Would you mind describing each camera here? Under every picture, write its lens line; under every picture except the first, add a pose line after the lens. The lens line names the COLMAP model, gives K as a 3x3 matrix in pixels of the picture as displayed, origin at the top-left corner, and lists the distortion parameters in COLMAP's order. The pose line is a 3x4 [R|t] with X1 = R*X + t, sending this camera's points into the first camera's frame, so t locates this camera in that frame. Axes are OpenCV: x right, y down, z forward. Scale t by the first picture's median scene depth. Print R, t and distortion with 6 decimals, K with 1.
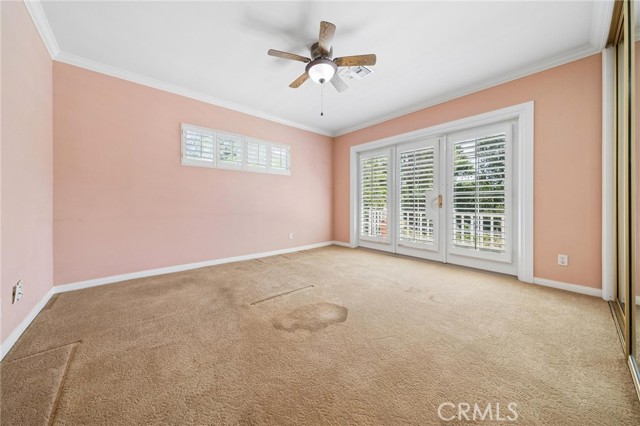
lens RADIAL K [[222.3, 0, 312.0], [0, 222.3, 203.7], [0, 0, 1]] dist [-0.001322, -0.000130]
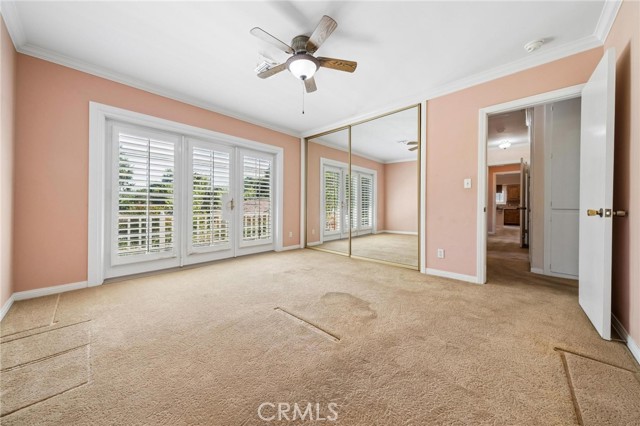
lens RADIAL K [[222.5, 0, 320.0], [0, 222.5, 213.0], [0, 0, 1]] dist [-0.000599, -0.000040]
pose [[-0.136805, -0.031727, 0.990090, -0.454443], [-0.003700, 0.999496, 0.031517, -0.002604], [-0.990591, 0.000648, -0.136853, 0.530359]]
